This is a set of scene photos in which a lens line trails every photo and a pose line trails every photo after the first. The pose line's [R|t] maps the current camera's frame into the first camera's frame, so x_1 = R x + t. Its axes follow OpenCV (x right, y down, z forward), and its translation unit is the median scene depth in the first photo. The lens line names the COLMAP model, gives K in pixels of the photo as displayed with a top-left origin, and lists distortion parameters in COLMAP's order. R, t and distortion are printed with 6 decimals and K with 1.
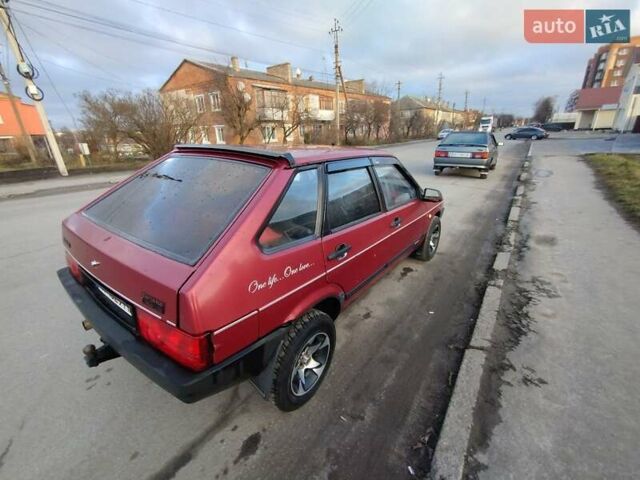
lens RADIAL K [[283.3, 0, 318.5], [0, 283.3, 238.6], [0, 0, 1]] dist [-0.003094, 0.005176]
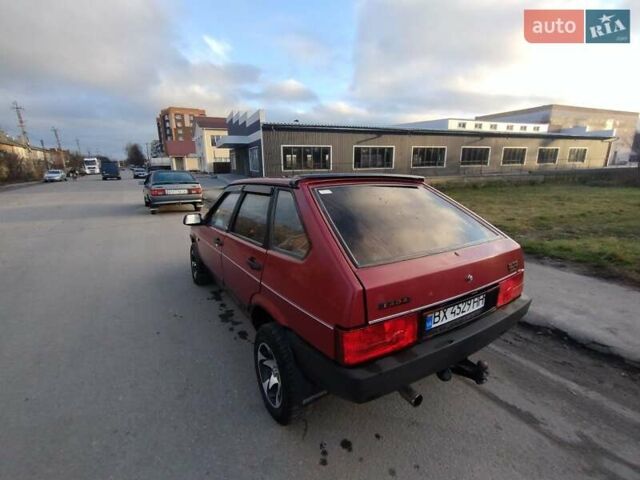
lens RADIAL K [[281.6, 0, 313.8], [0, 281.6, 244.0], [0, 0, 1]] dist [0.001412, 0.001159]
pose [[0.382218, -0.227732, 0.895571, -0.113643], [0.329463, 0.939050, 0.098178, -0.019066], [-0.863345, 0.257532, 0.433951, 0.060494]]
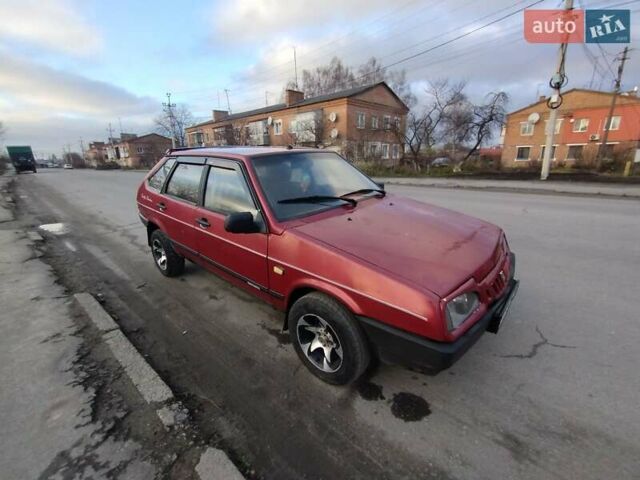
lens RADIAL K [[288.8, 0, 316.2], [0, 288.8, 237.5], [0, 0, 1]] dist [0.002968, 0.000599]
pose [[-0.103184, 0.299314, -0.948559, 0.126917], [-0.325928, 0.890824, 0.316550, -0.048219], [0.939747, 0.341825, 0.005636, 0.143360]]
